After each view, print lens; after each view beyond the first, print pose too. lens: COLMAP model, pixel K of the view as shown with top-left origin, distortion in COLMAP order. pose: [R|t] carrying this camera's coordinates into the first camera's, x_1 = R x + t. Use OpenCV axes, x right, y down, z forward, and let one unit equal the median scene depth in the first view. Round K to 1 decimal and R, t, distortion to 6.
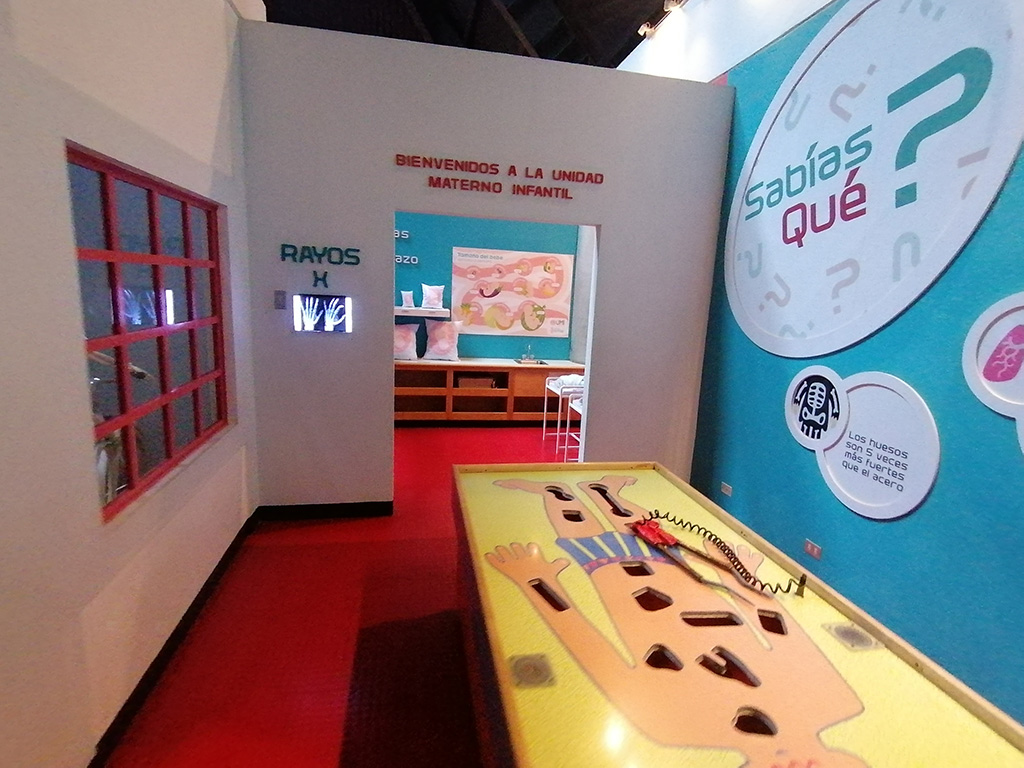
lens RADIAL K [[502.8, 0, 511.4], [0, 502.8, 383.4], [0, 0, 1]] dist [-0.017103, -0.003686]
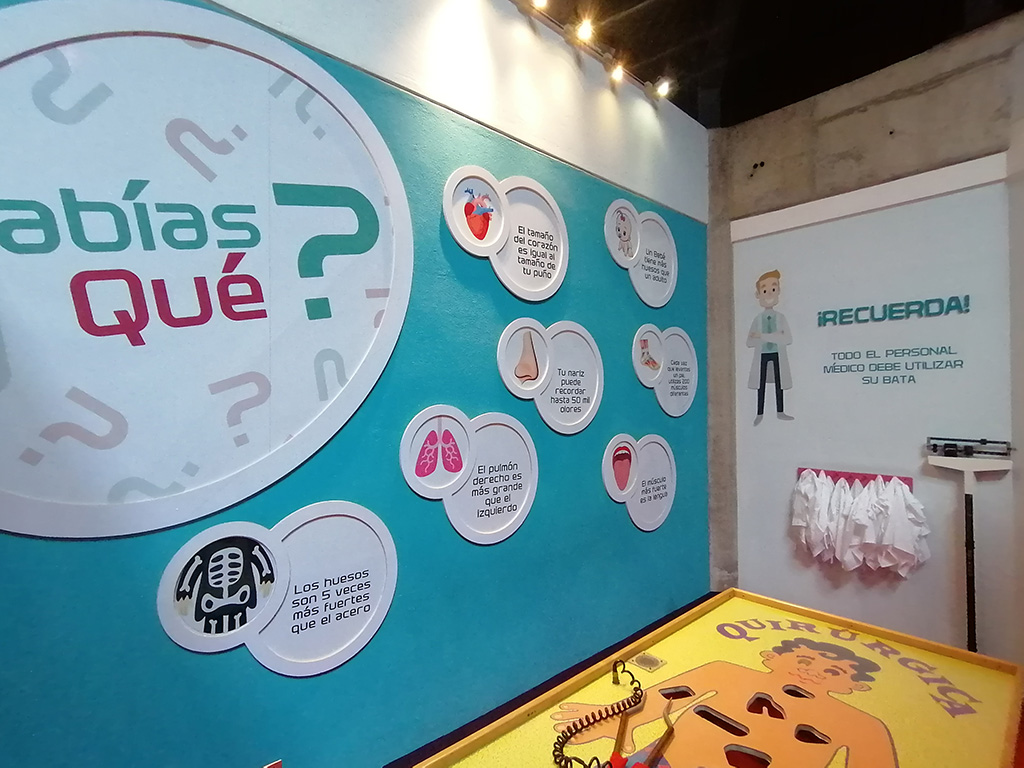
lens RADIAL K [[502.8, 0, 512.0], [0, 502.8, 379.1], [0, 0, 1]] dist [-0.017103, -0.003686]
pose [[-0.513991, -0.029780, 0.857279, -0.163748], [0.134960, 0.984143, 0.115104, -0.263722], [-0.847112, 0.174860, -0.501821, 1.011975]]
